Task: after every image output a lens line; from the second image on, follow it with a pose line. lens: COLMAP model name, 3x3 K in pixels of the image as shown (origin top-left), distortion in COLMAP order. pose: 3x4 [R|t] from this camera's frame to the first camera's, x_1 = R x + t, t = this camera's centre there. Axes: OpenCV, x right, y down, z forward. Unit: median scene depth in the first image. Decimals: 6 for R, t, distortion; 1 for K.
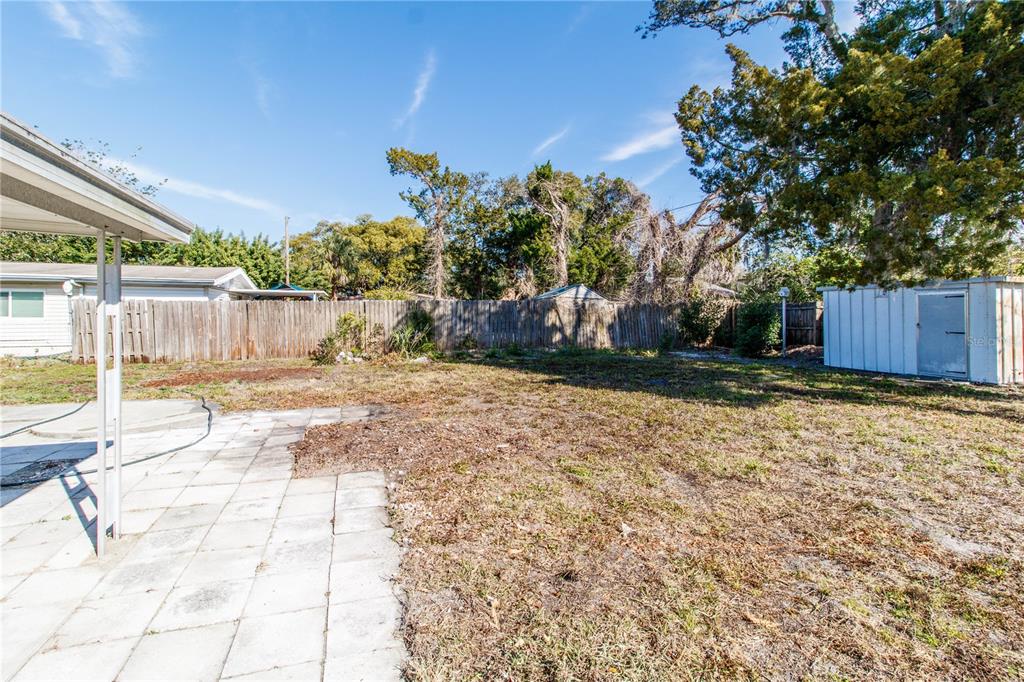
lens RADIAL K [[489.9, 0, 513.2], [0, 489.9, 302.7], [0, 0, 1]] dist [0.000830, 0.000001]
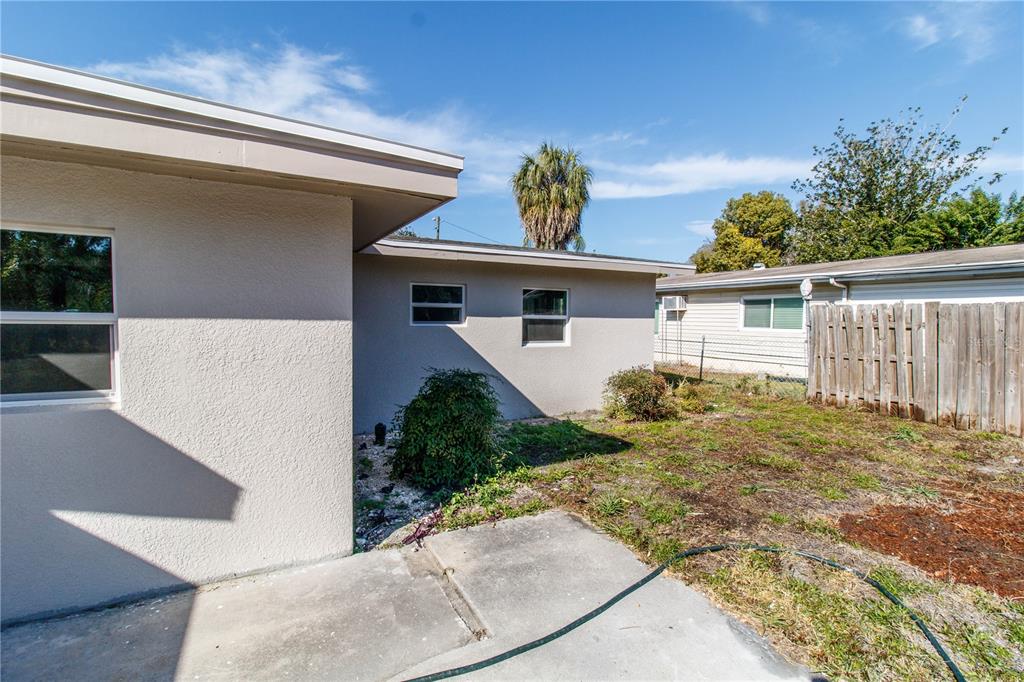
lens RADIAL K [[482.5, 0, 512.0], [0, 482.5, 341.0], [0, 0, 1]] dist [0.001483, 0.000400]
pose [[0.150552, 0.049392, -0.987367, -0.291008], [0.008055, 0.998657, 0.051185, 0.004966], [0.988569, -0.015659, 0.149952, 0.470076]]
